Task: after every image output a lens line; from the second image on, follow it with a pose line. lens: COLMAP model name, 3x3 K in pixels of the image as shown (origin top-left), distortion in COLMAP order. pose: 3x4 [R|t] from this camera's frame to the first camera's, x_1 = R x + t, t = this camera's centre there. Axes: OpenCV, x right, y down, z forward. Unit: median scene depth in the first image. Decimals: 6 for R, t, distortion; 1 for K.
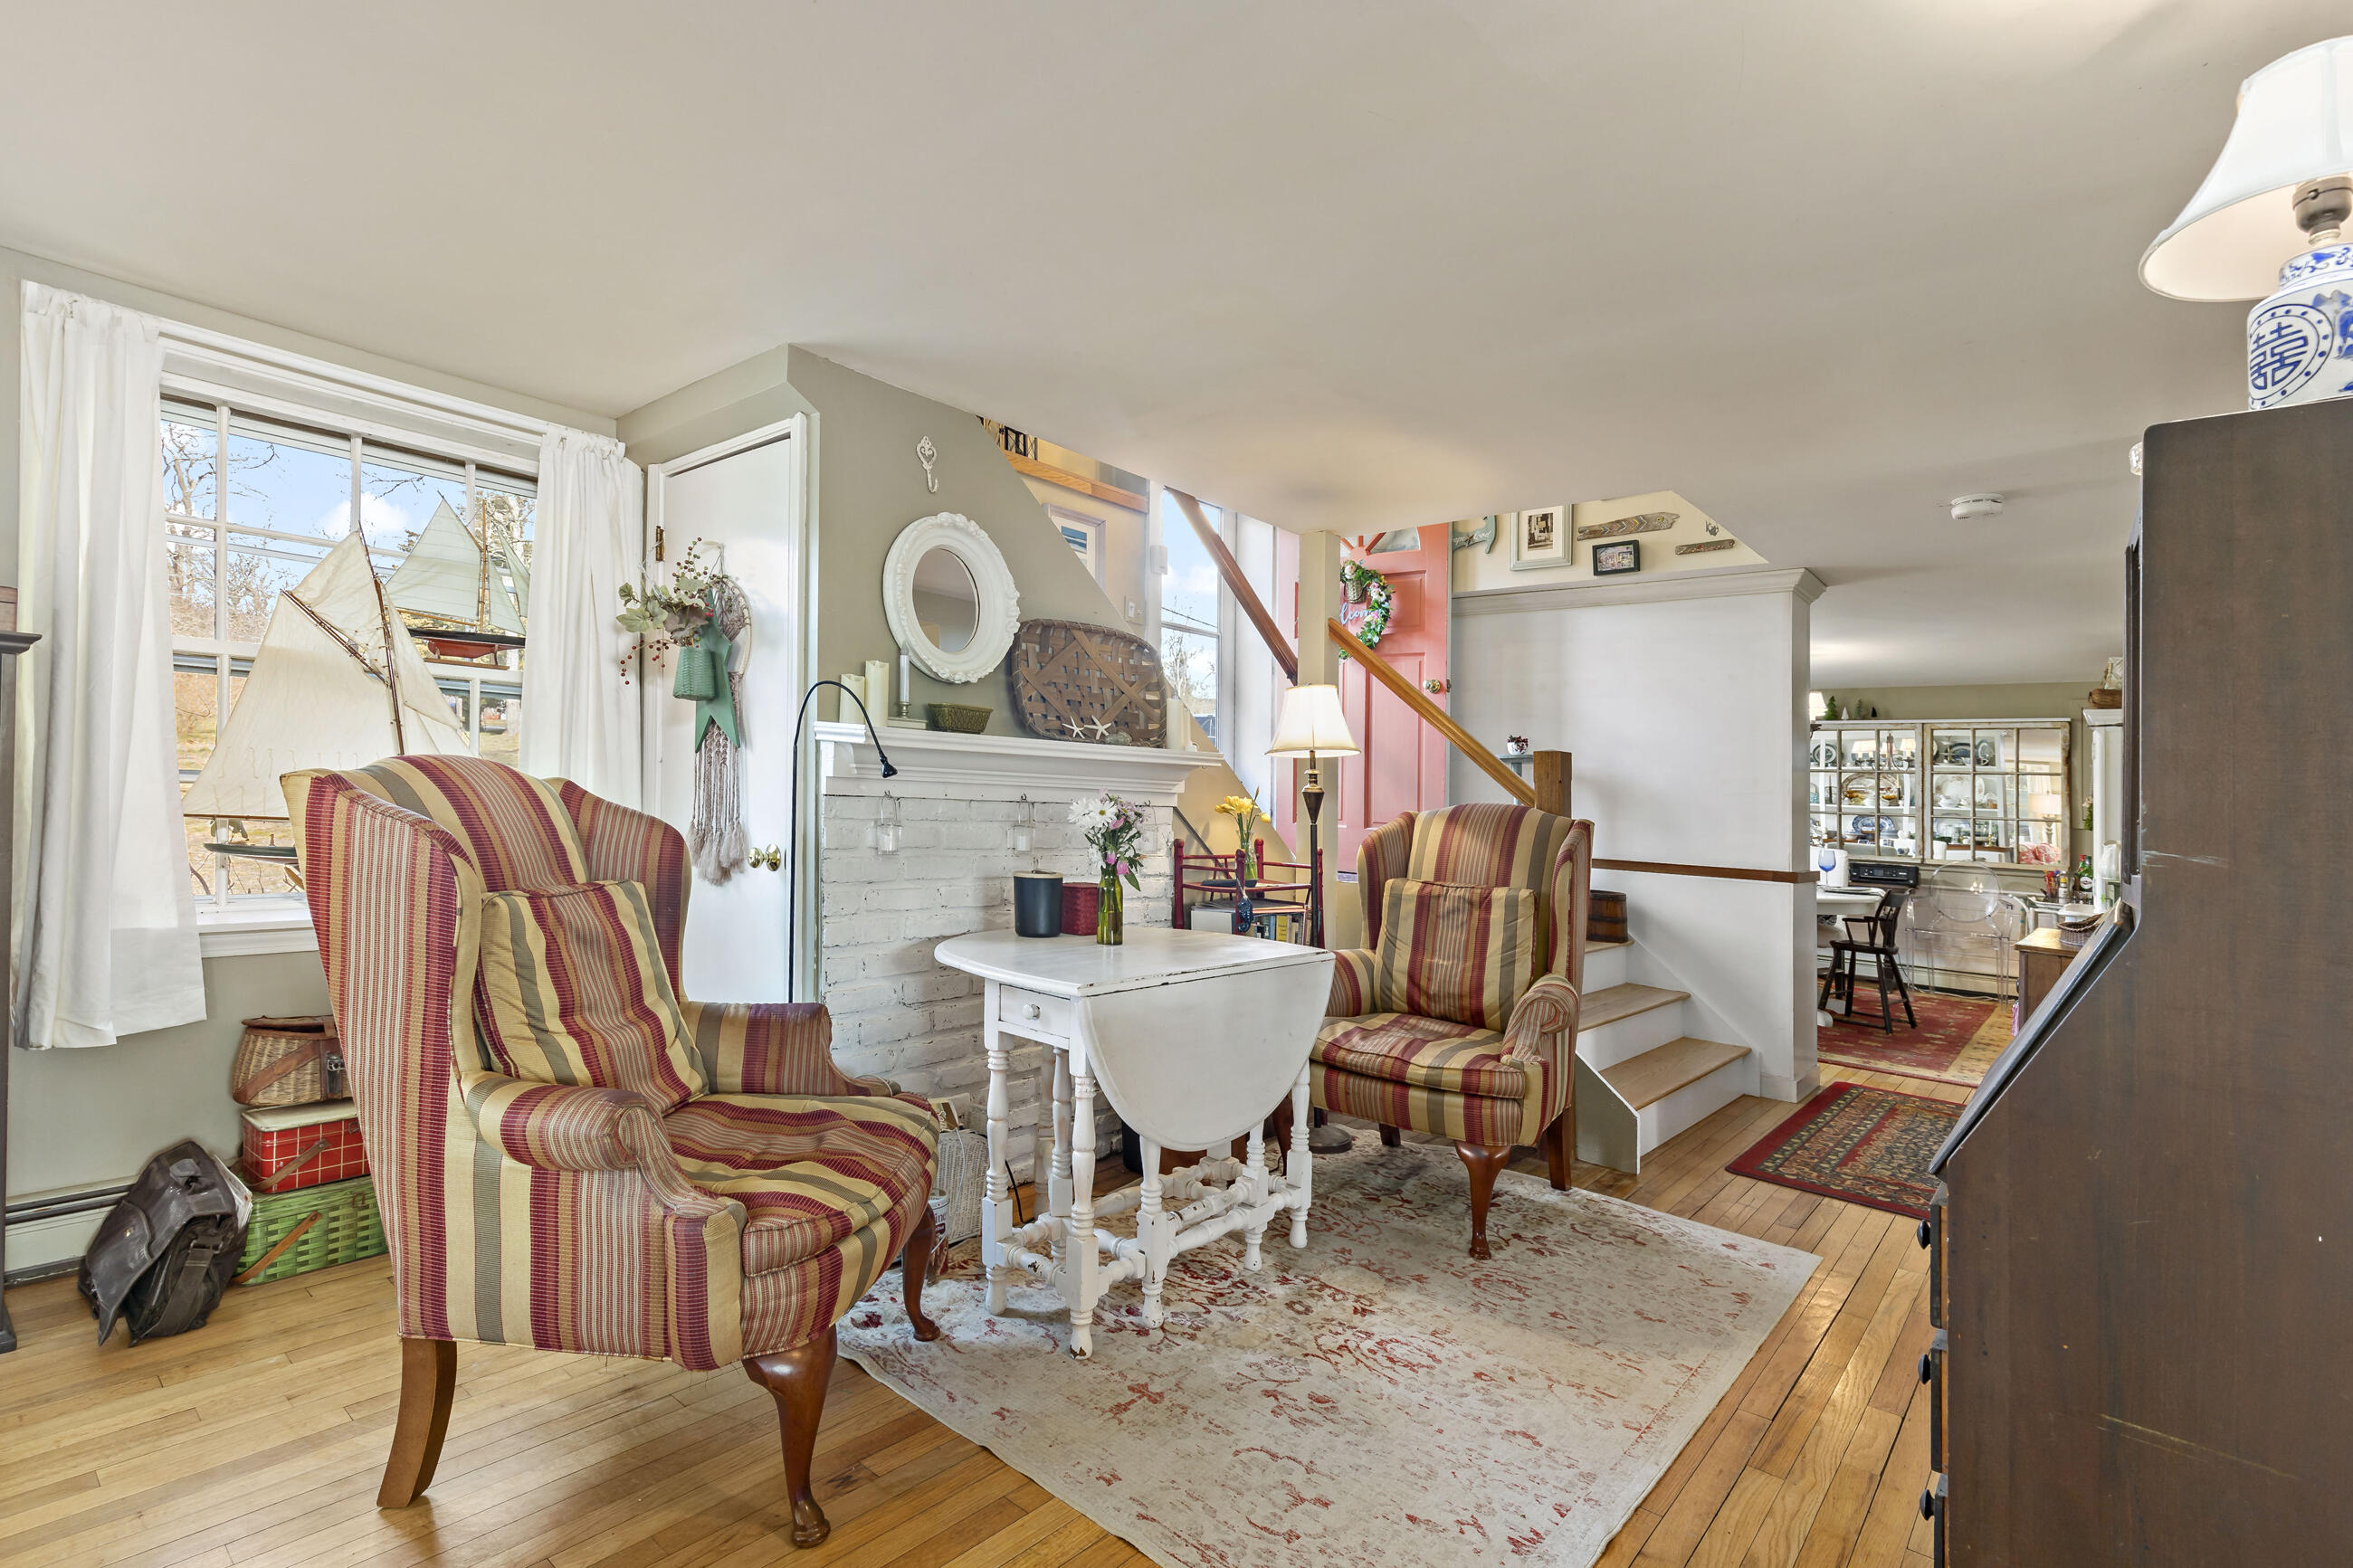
lens RADIAL K [[1109.8, 0, 1176.5], [0, 1109.8, 784.0], [0, 0, 1]] dist [0.002450, 0.000441]
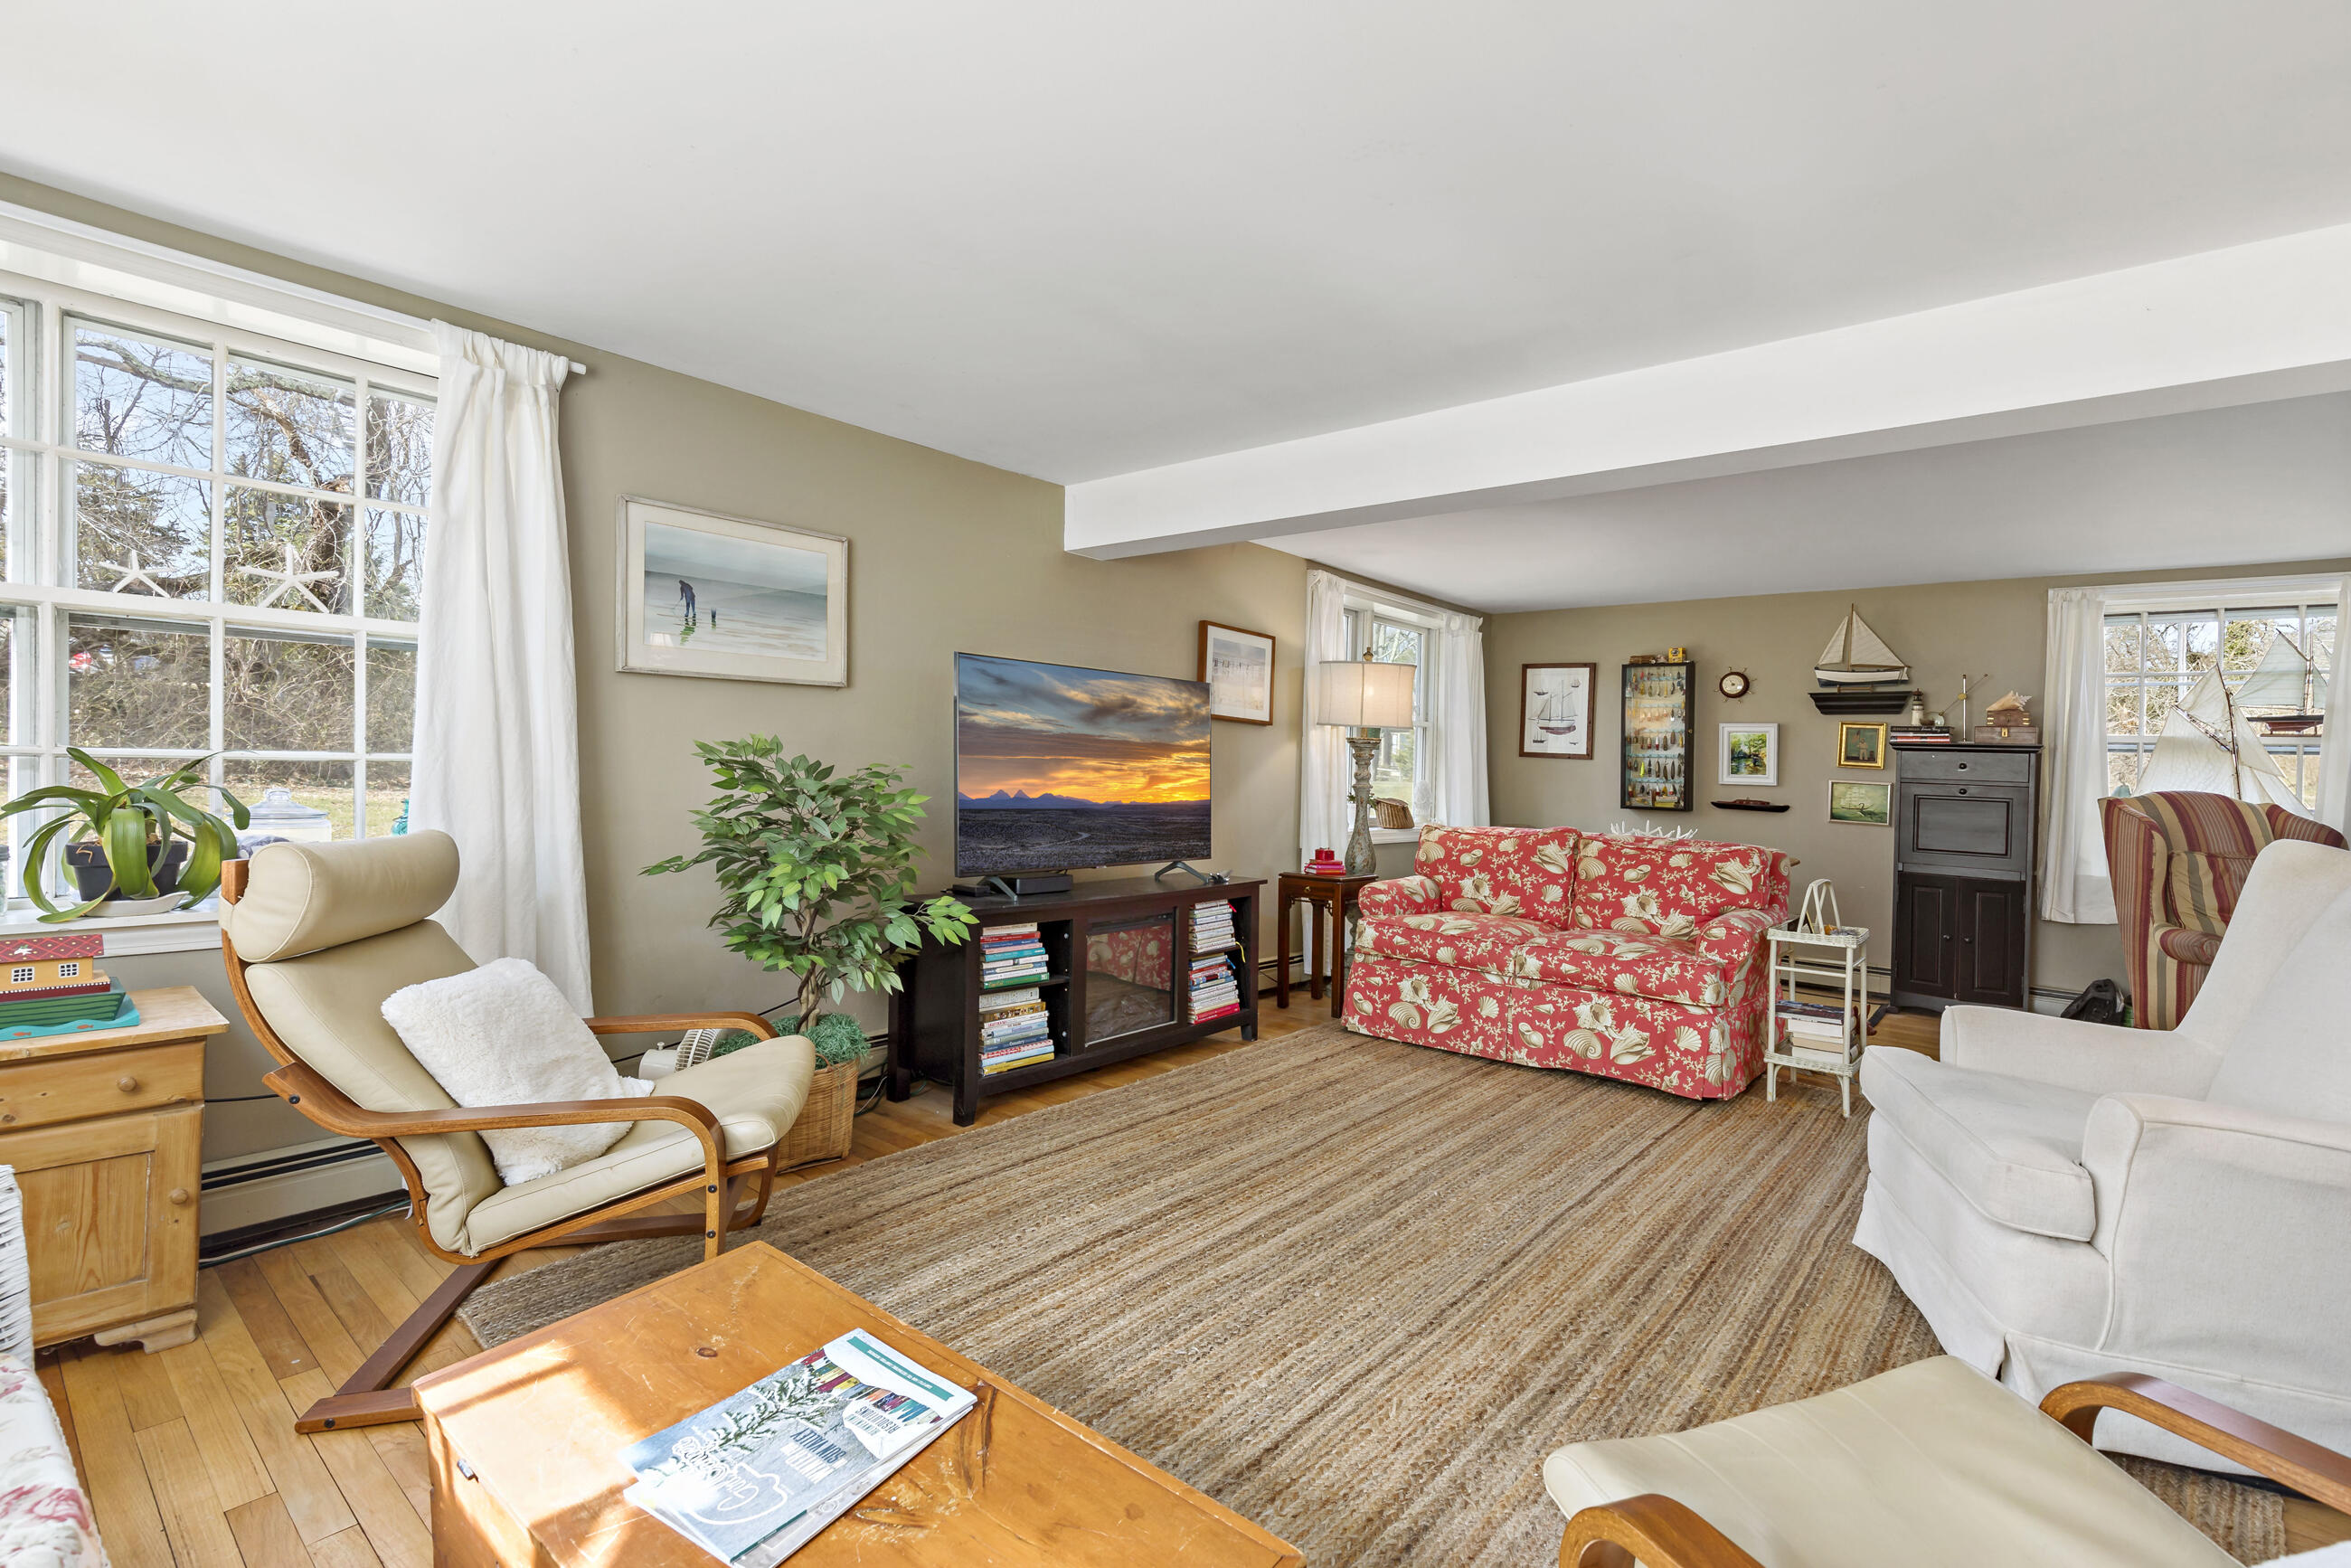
lens RADIAL K [[1109.0, 0, 1175.5], [0, 1109.0, 784.0], [0, 0, 1]] dist [0.002450, 0.000441]
pose [[-0.000984, -0.026766, -0.999641, 1.259335], [-0.015803, 0.999517, -0.026747, 0.040237], [0.999875, 0.015771, -0.001407, -0.799765]]
